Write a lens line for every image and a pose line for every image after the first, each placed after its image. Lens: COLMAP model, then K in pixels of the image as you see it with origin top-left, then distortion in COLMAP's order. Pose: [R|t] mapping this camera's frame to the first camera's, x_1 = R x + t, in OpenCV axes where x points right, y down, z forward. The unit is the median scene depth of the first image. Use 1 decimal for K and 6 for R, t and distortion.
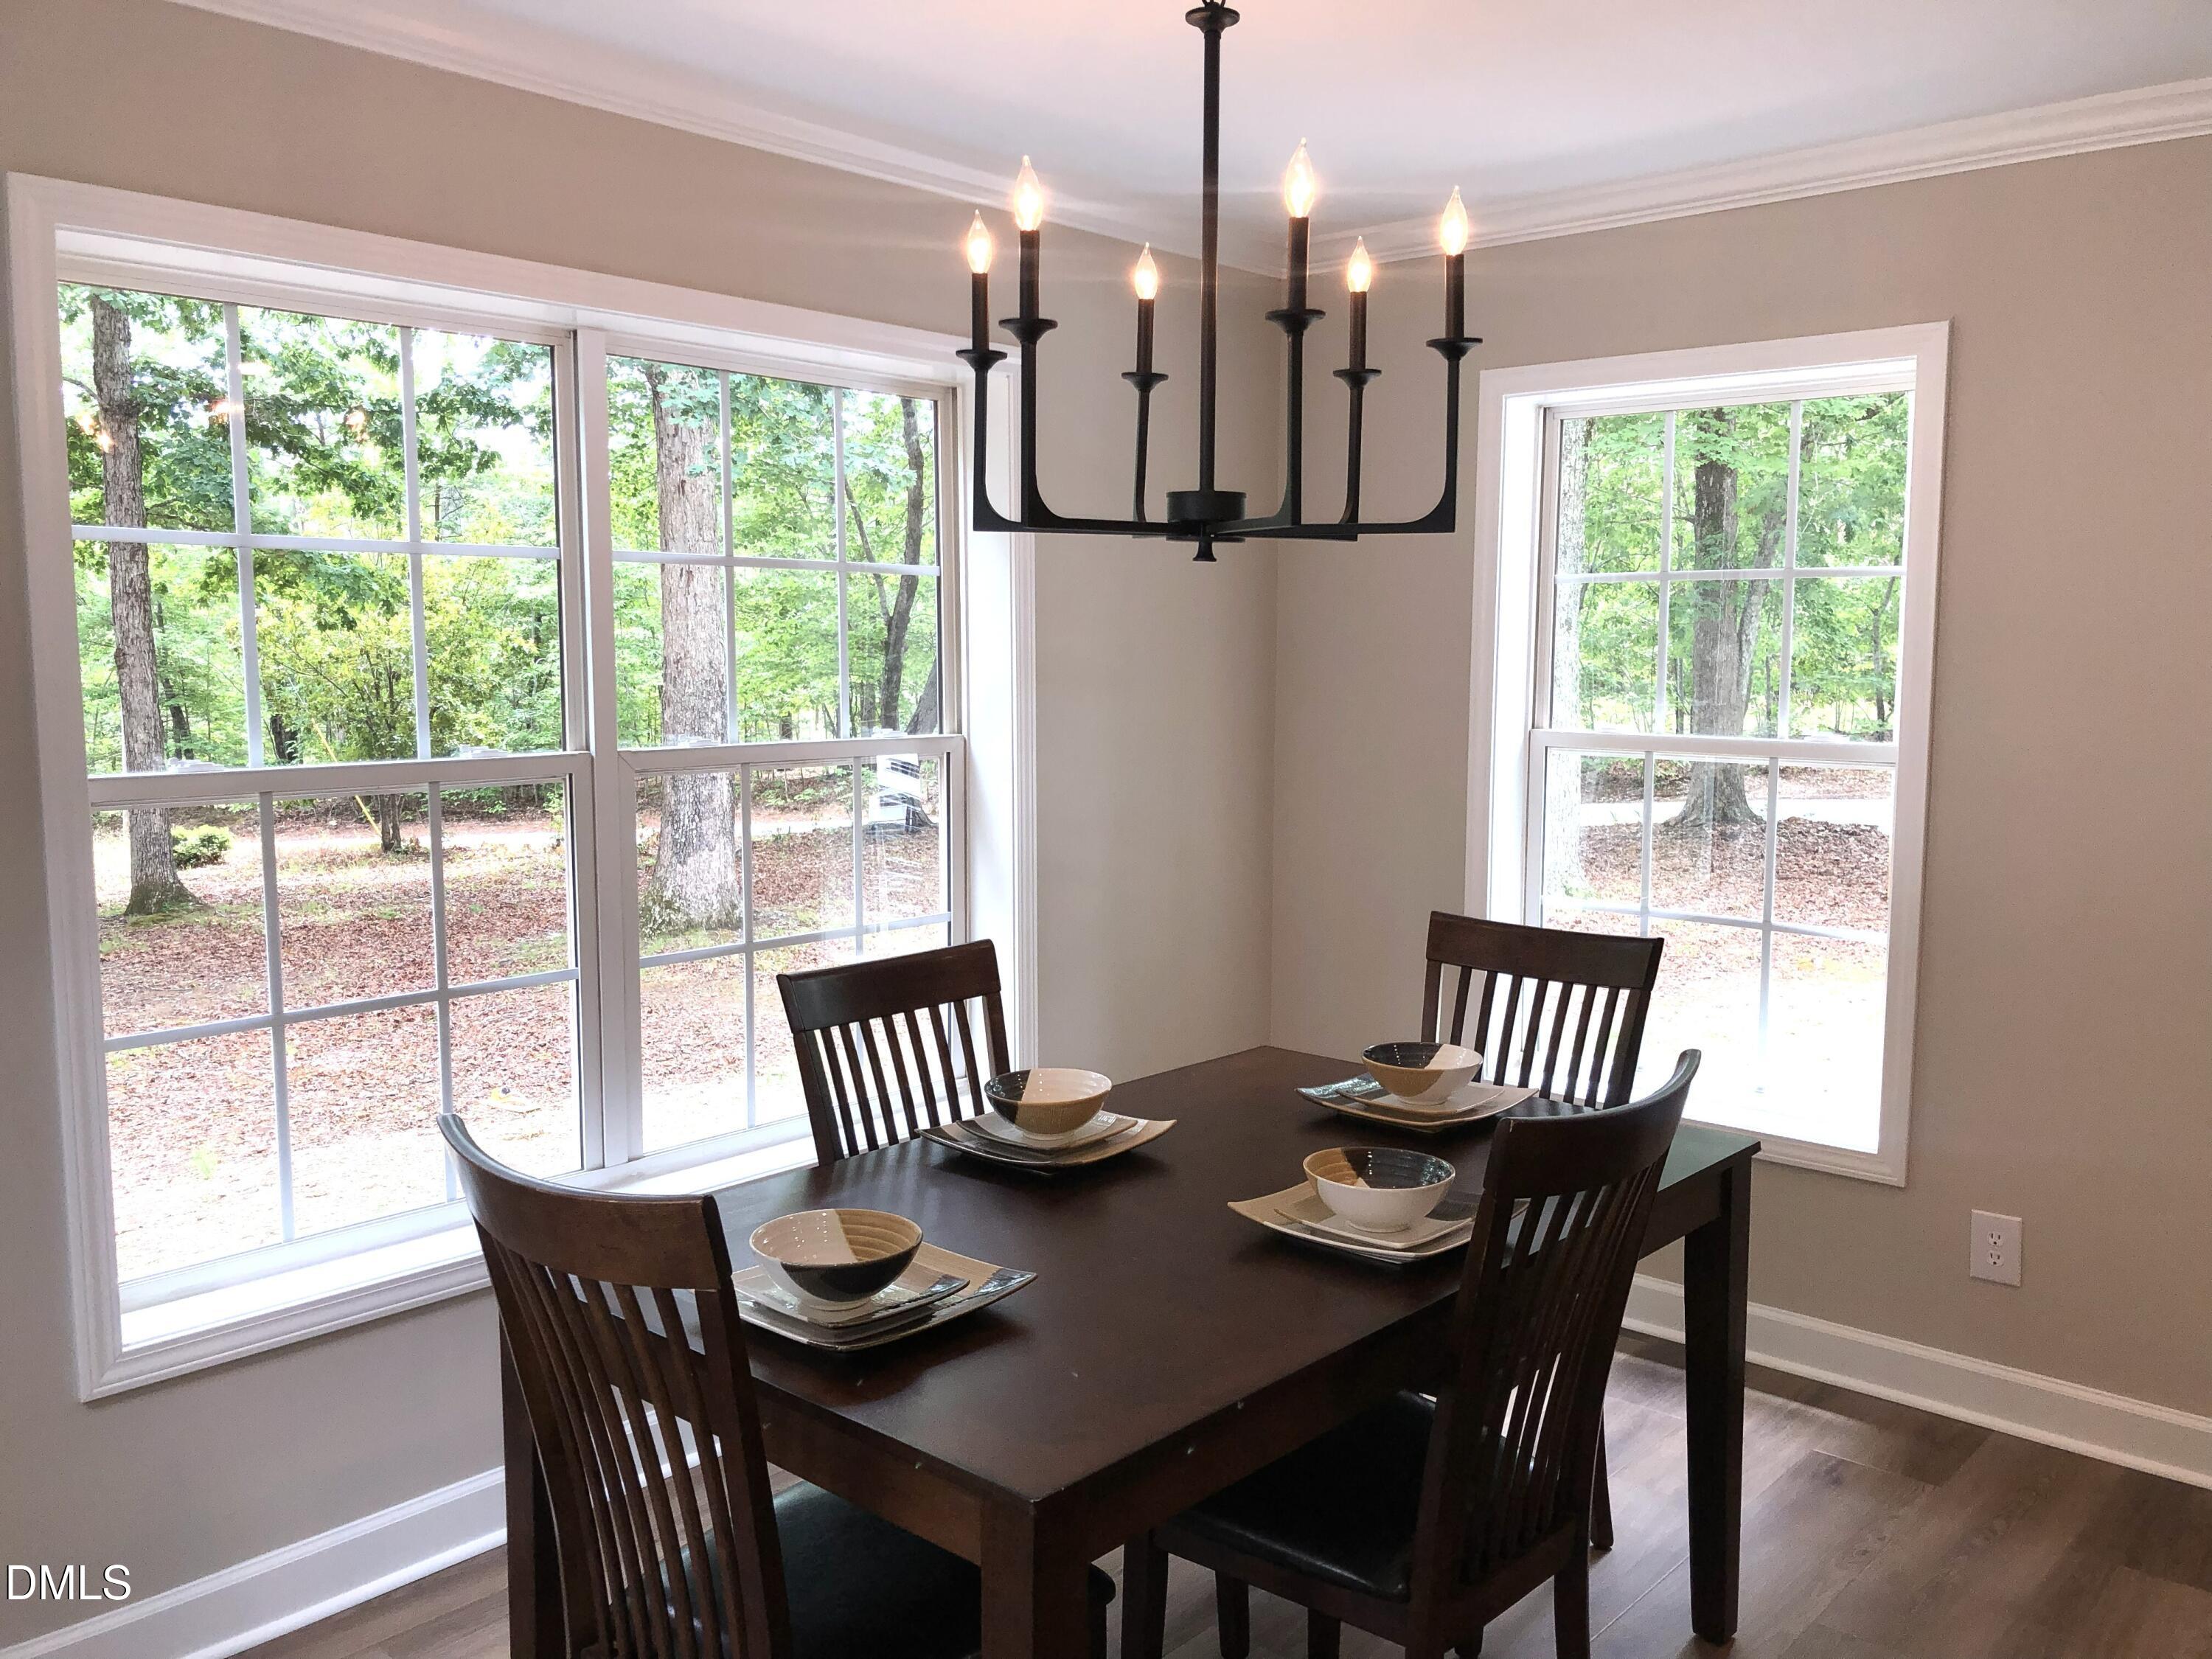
lens RADIAL K [[1814.5, 0, 1124.5], [0, 1814.5, 819.8], [0, 0, 1]] dist [0.059055, -0.054192]
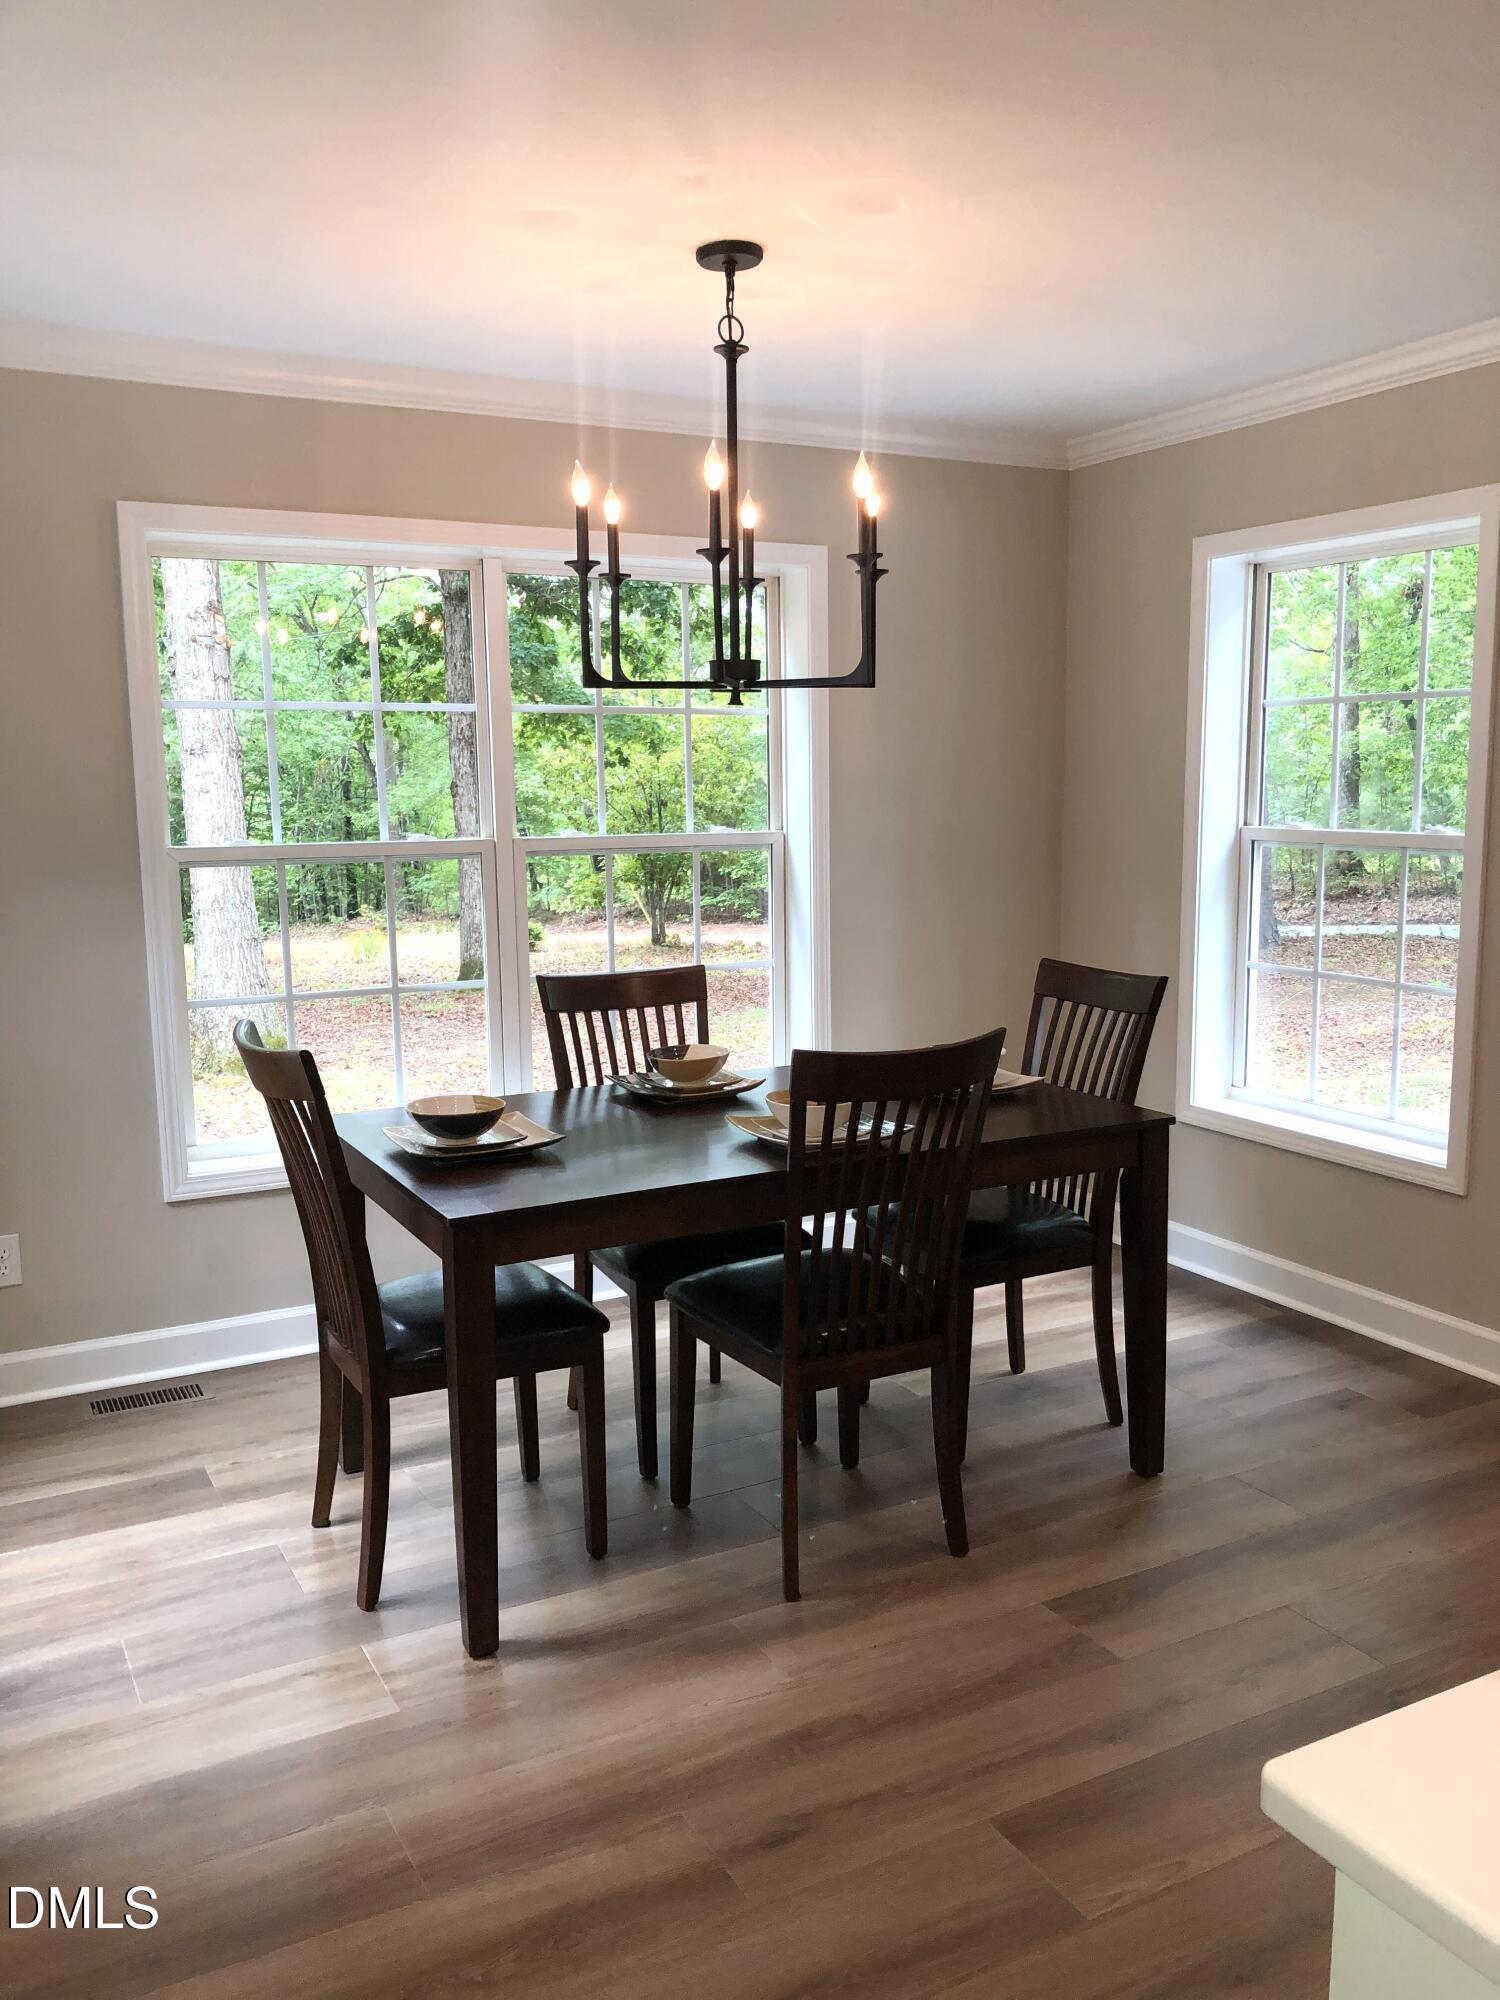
lens RADIAL K [[1640.6, 0, 768.0], [0, 1640.6, 1006.0], [0, 0, 1]] dist [0.059055, -0.054192]
pose [[0.940007, 0.034321, -0.339423, 0.347732], [-0.019165, 0.998668, 0.047904, 0.028112], [0.340615, -0.038525, 0.939413, -0.193879]]
